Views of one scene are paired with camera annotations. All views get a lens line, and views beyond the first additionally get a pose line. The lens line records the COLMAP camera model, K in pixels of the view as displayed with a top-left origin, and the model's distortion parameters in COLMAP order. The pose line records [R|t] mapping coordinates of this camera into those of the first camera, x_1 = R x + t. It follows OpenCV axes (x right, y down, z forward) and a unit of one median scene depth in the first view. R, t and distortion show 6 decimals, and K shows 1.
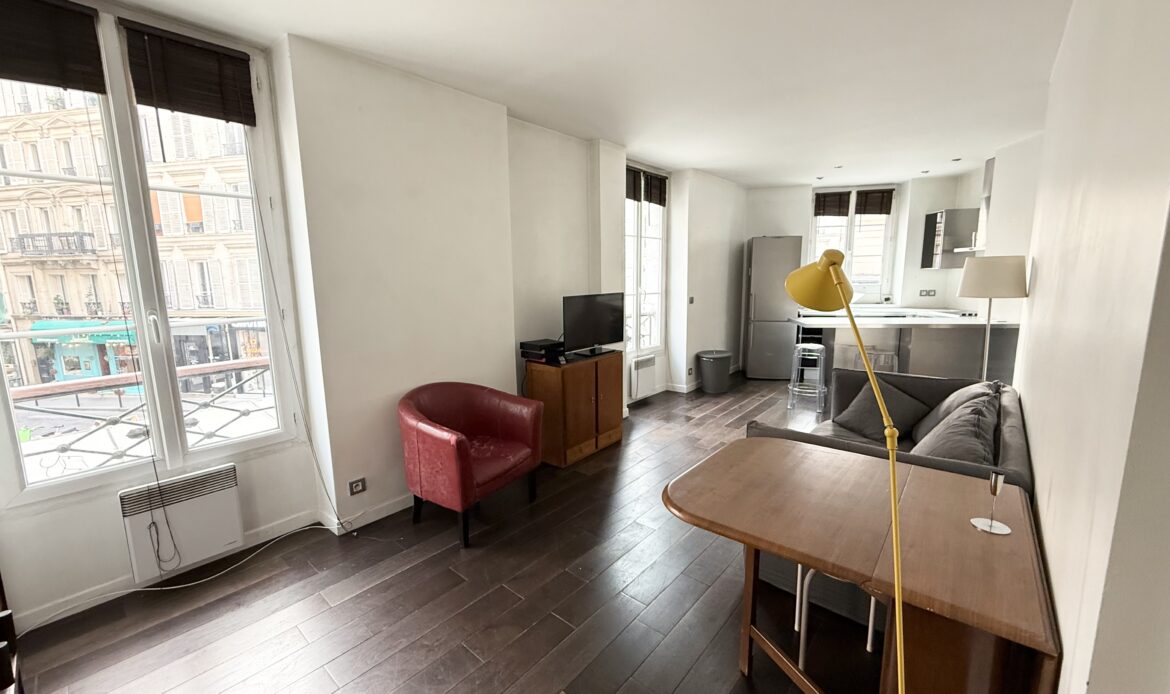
lens RADIAL K [[478.9, 0, 593.3], [0, 478.9, 349.2], [0, 0, 1]] dist [0.000484, -0.000819]
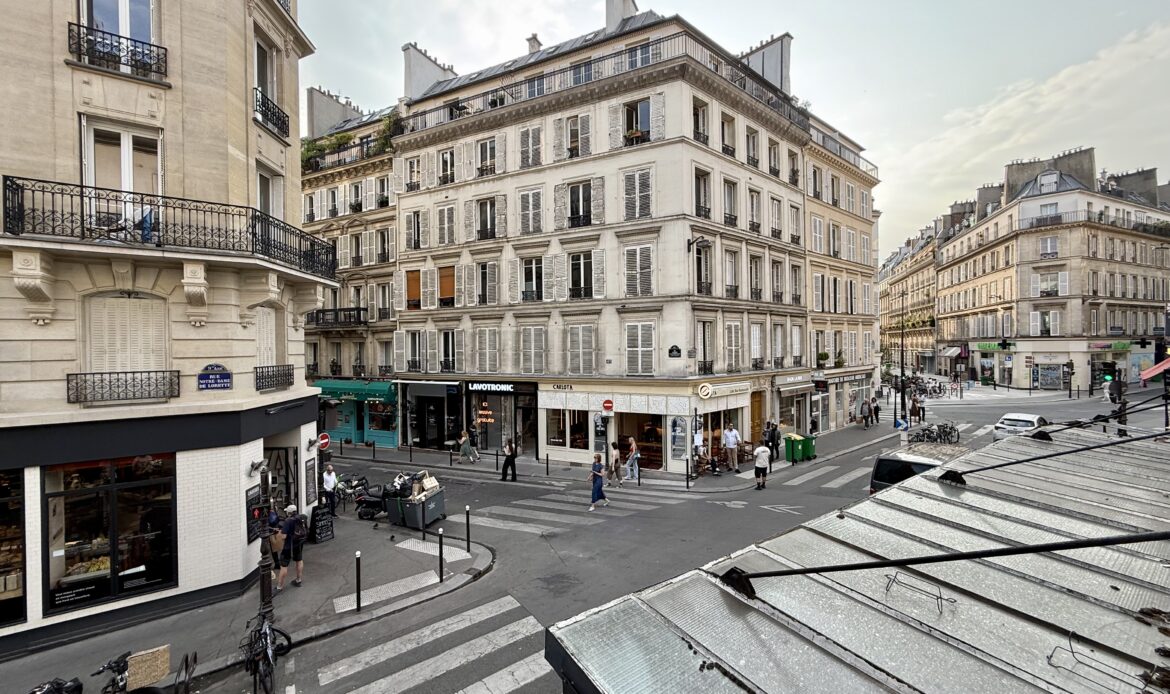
lens RADIAL K [[464.8, 0, 583.2], [0, 464.8, 348.6], [0, 0, 1]] dist [-0.003960, 0.001441]
pose [[0.968493, 0.006125, -0.248964, -0.234311], [-0.043222, 0.988661, -0.143813, 0.001601], [0.245260, 0.150043, 0.957776, 0.033292]]
